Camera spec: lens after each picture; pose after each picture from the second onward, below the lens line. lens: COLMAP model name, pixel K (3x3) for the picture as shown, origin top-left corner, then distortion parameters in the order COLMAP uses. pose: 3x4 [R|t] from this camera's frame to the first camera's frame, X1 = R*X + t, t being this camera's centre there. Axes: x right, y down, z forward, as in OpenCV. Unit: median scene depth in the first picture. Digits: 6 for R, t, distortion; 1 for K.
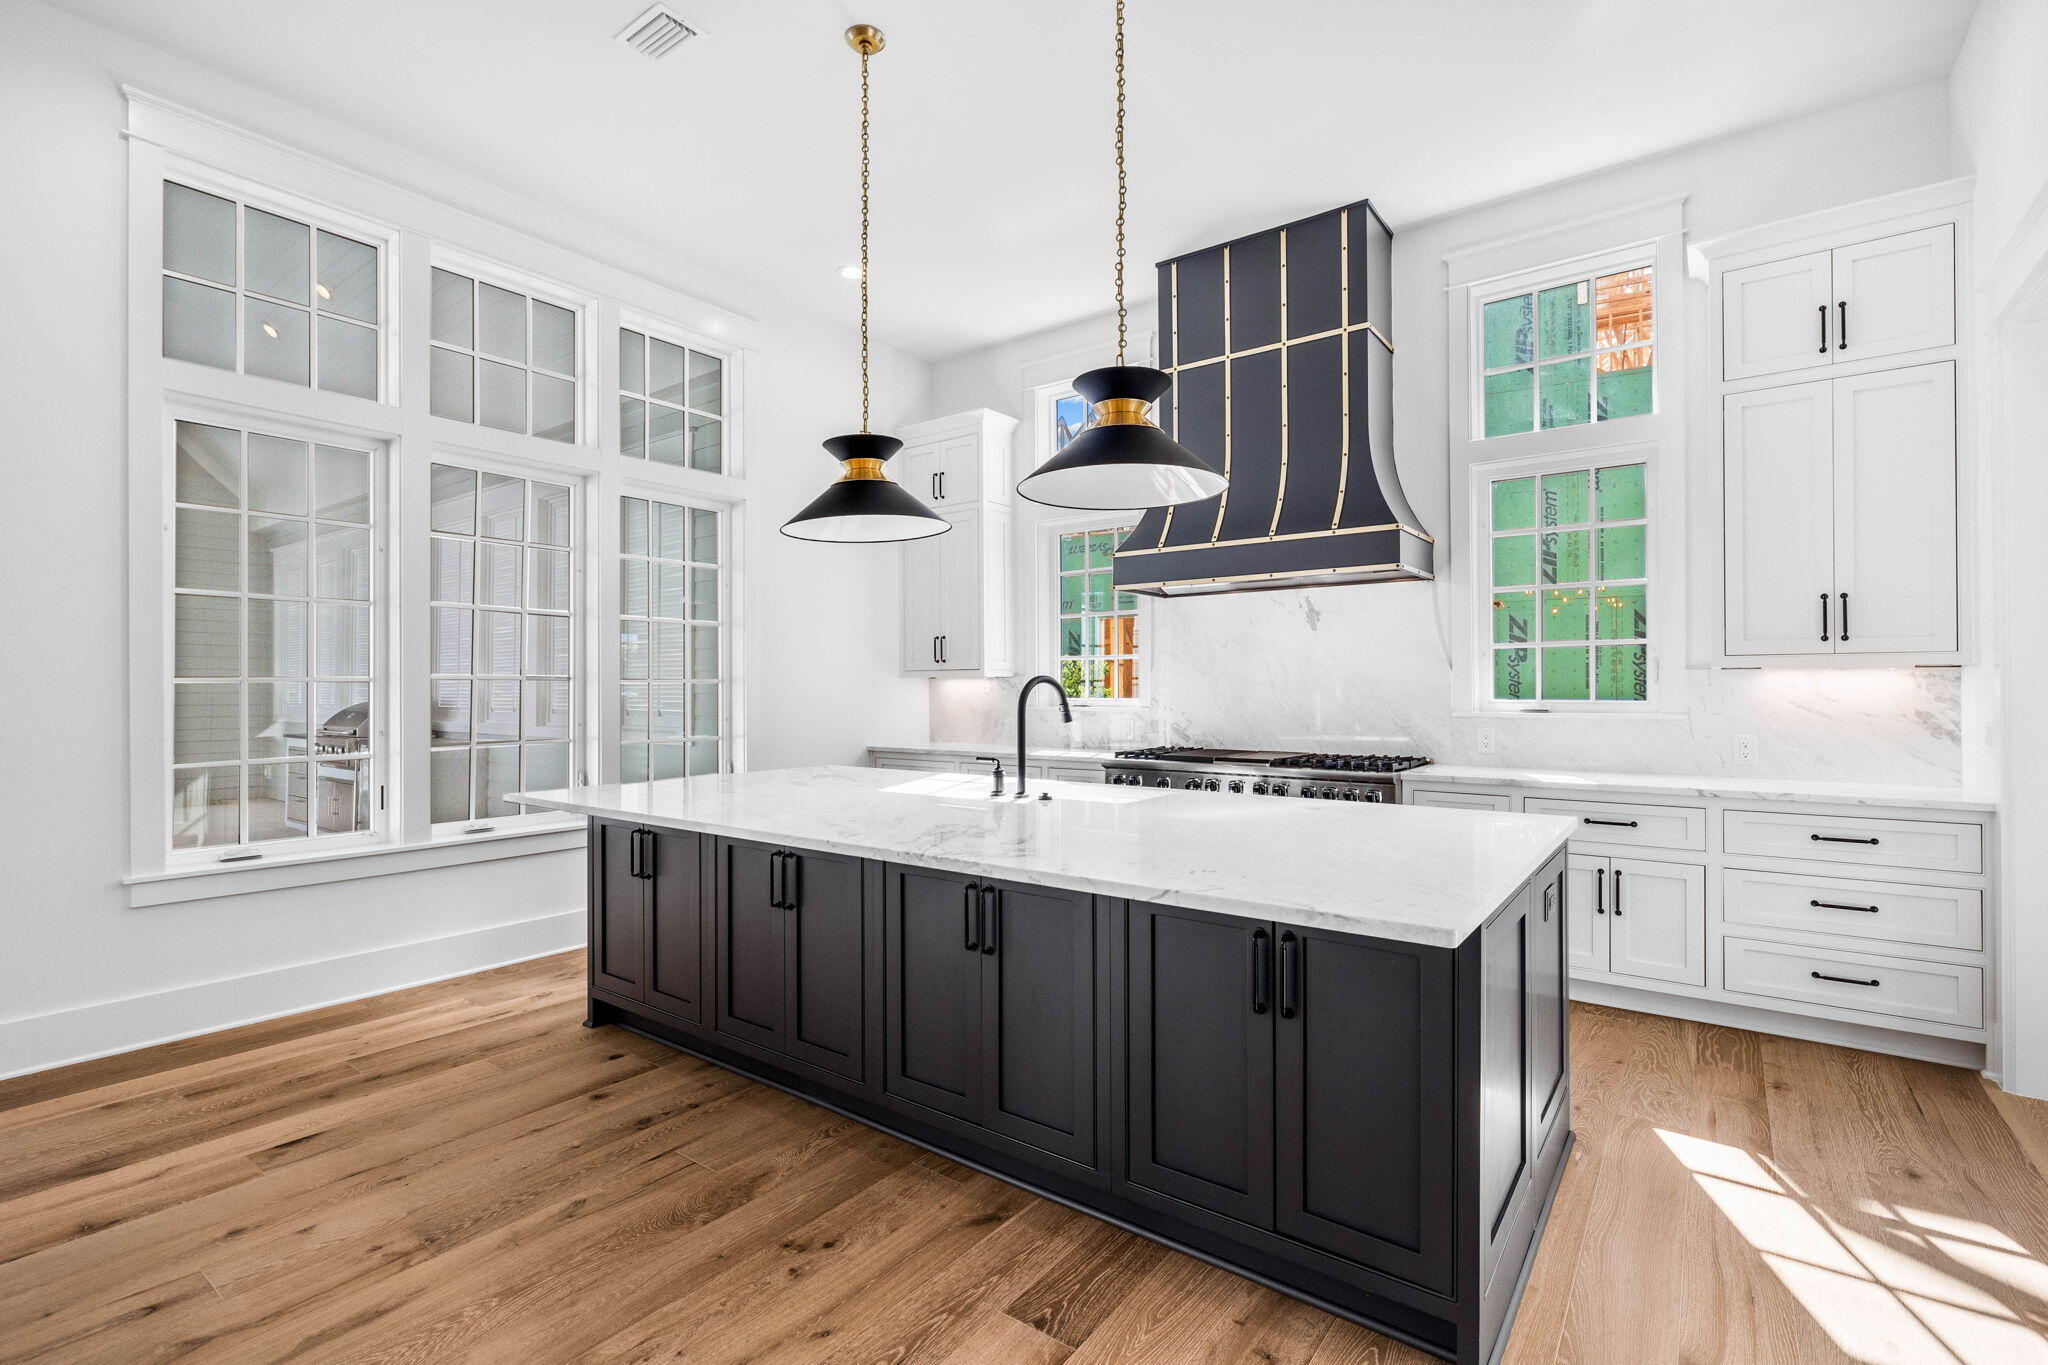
lens RADIAL K [[892.7, 0, 1084.1], [0, 892.7, 675.8], [0, 0, 1]] dist [0.000271, -0.000025]
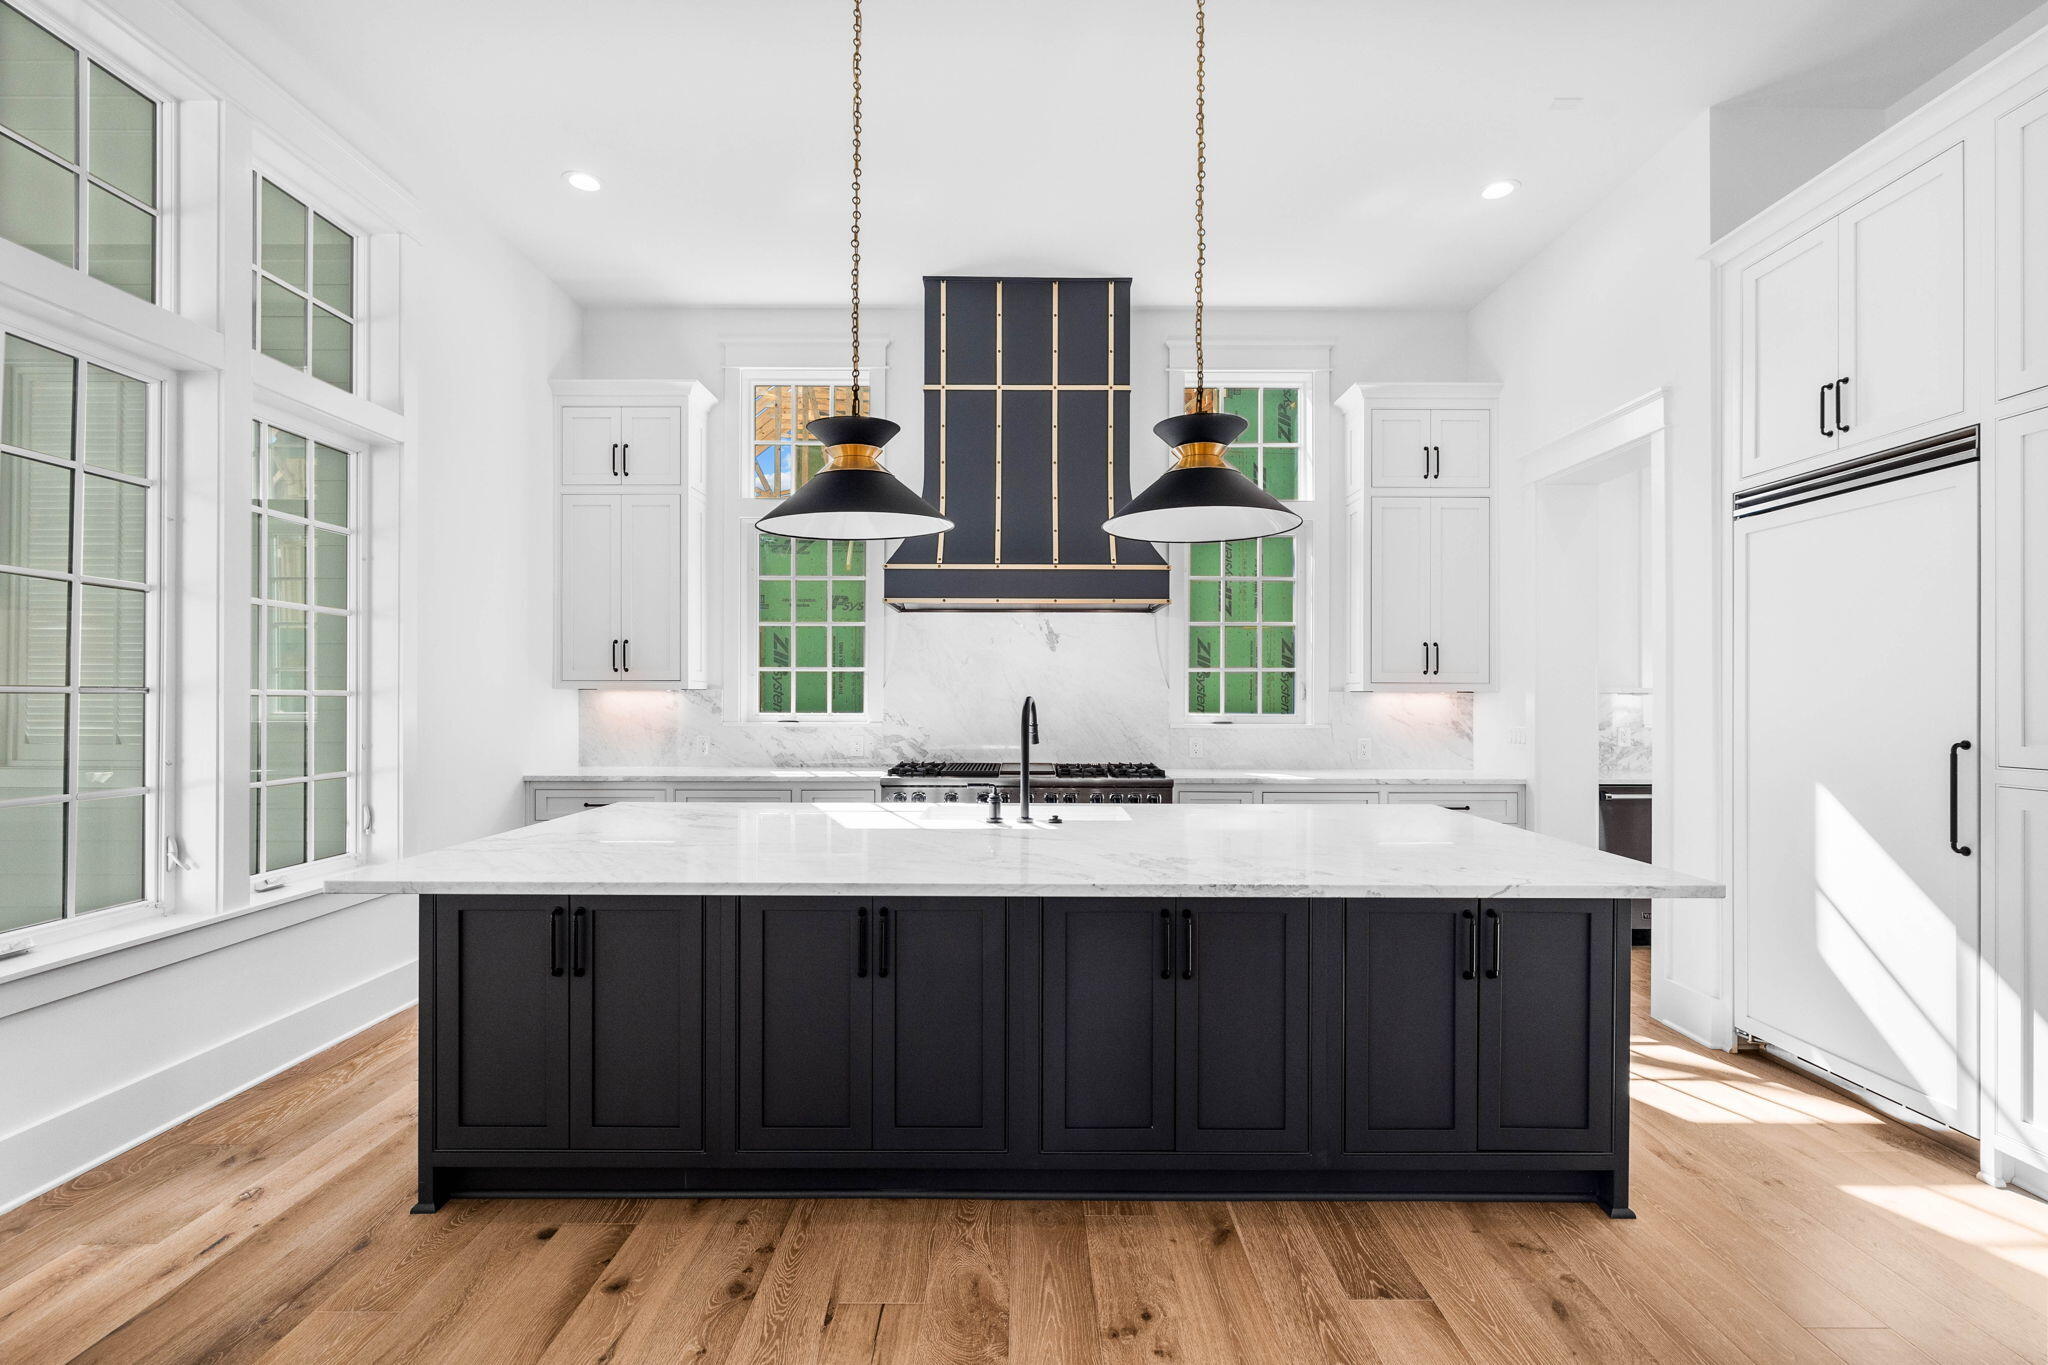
lens RADIAL K [[875.6, 0, 1015.9], [0, 875.6, 685.2], [0, 0, 1]] dist [0.000746, 0.000030]
pose [[0.821330, 0.011103, 0.570346, -0.496012], [-0.013474, 0.999909, -0.000062, -0.010508], [-0.570295, -0.007634, 0.821405, 0.176883]]
